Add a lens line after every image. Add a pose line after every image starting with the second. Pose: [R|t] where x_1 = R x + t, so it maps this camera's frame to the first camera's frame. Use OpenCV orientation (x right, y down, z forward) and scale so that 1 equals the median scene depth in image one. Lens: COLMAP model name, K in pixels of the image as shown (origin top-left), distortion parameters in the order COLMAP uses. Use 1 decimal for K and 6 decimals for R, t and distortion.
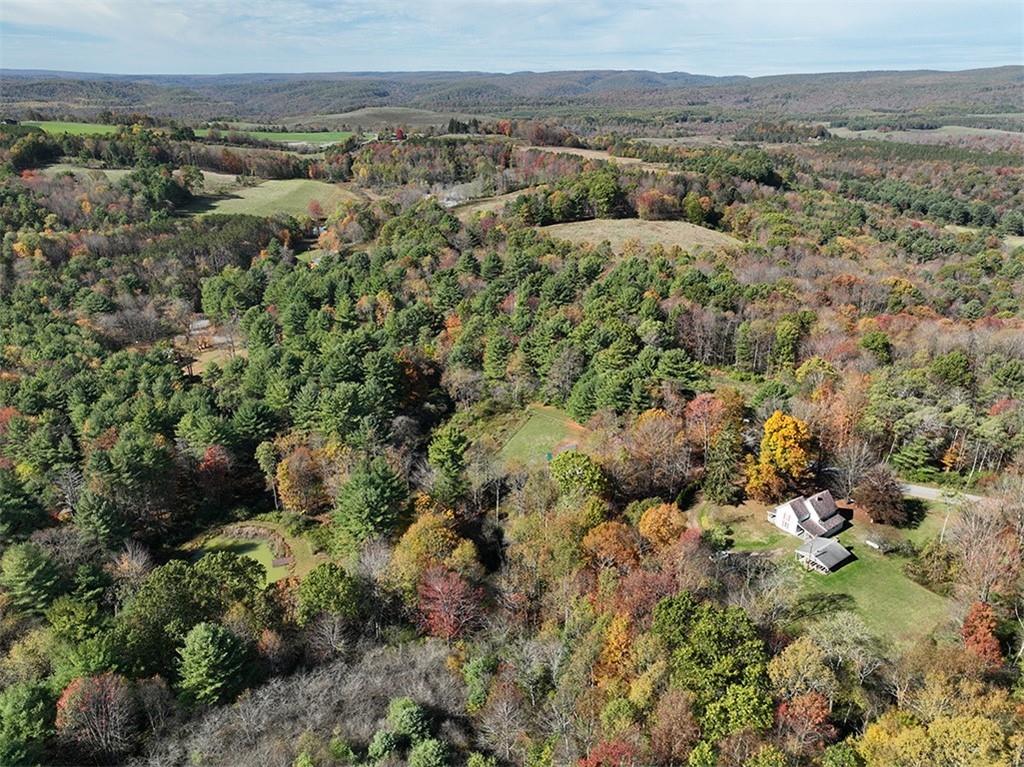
lens RADIAL K [[725.9, 0, 509.7], [0, 725.9, 382.9], [0, 0, 1]] dist [-0.001785, 0.017211]
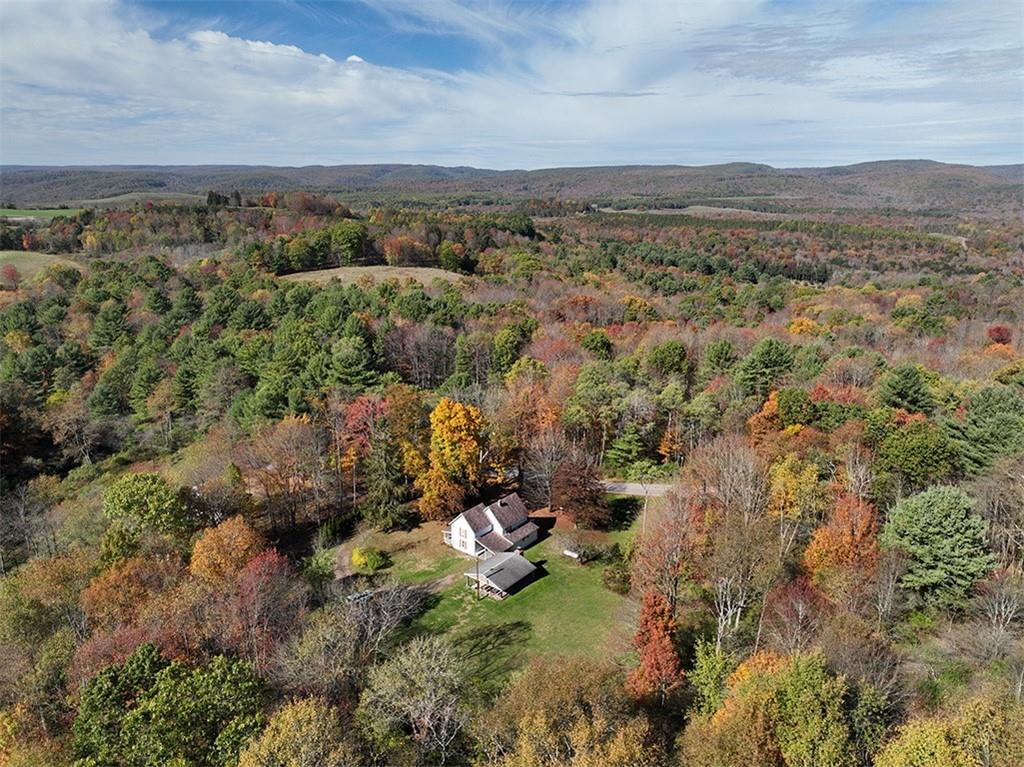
lens RADIAL K [[725.9, 0, 512.7], [0, 725.9, 382.5], [0, 0, 1]] dist [-0.001785, 0.017211]
pose [[0.963708, -0.069347, 0.257796, 0.103785], [0.099399, 0.989447, -0.105421, 0.047930], [-0.247764, 0.127220, 0.960431, 0.103544]]
